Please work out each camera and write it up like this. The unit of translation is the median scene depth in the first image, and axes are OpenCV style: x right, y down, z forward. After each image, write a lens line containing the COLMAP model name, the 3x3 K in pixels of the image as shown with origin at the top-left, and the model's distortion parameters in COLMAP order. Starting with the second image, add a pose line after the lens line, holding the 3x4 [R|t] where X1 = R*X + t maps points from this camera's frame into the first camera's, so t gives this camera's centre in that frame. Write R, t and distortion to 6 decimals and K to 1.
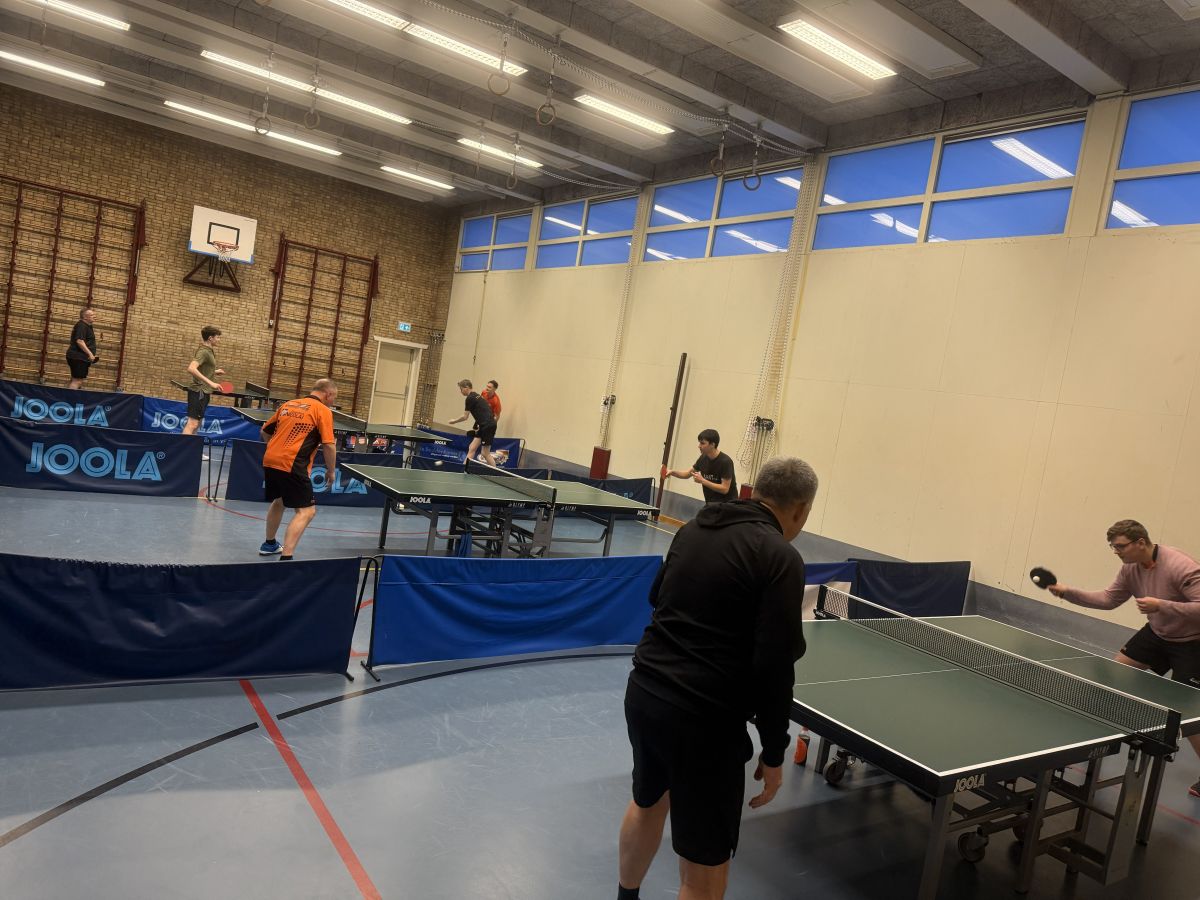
lens RADIAL K [[825.1, 0, 604.2], [0, 825.1, 459.1], [0, 0, 1]] dist [0.051456, -0.062456]
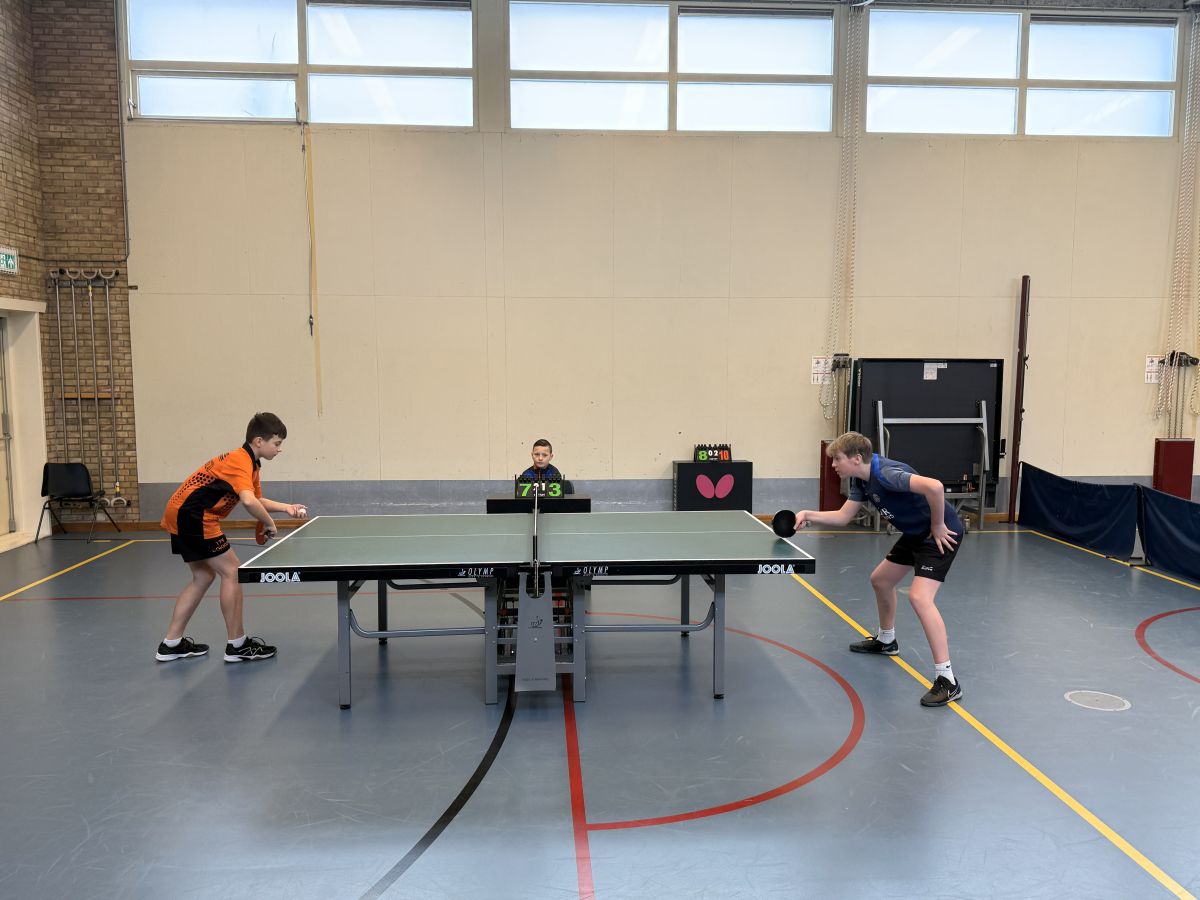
lens RADIAL K [[936.8, 0, 587.0], [0, 936.8, 459.5], [0, 0, 1]] dist [0.027367, -0.014262]
pose [[0.515803, -0.247316, 0.820233, -0.592091], [0.149627, 0.968716, 0.197994, -0.146057], [-0.843540, 0.020603, 0.536671, 0.678737]]
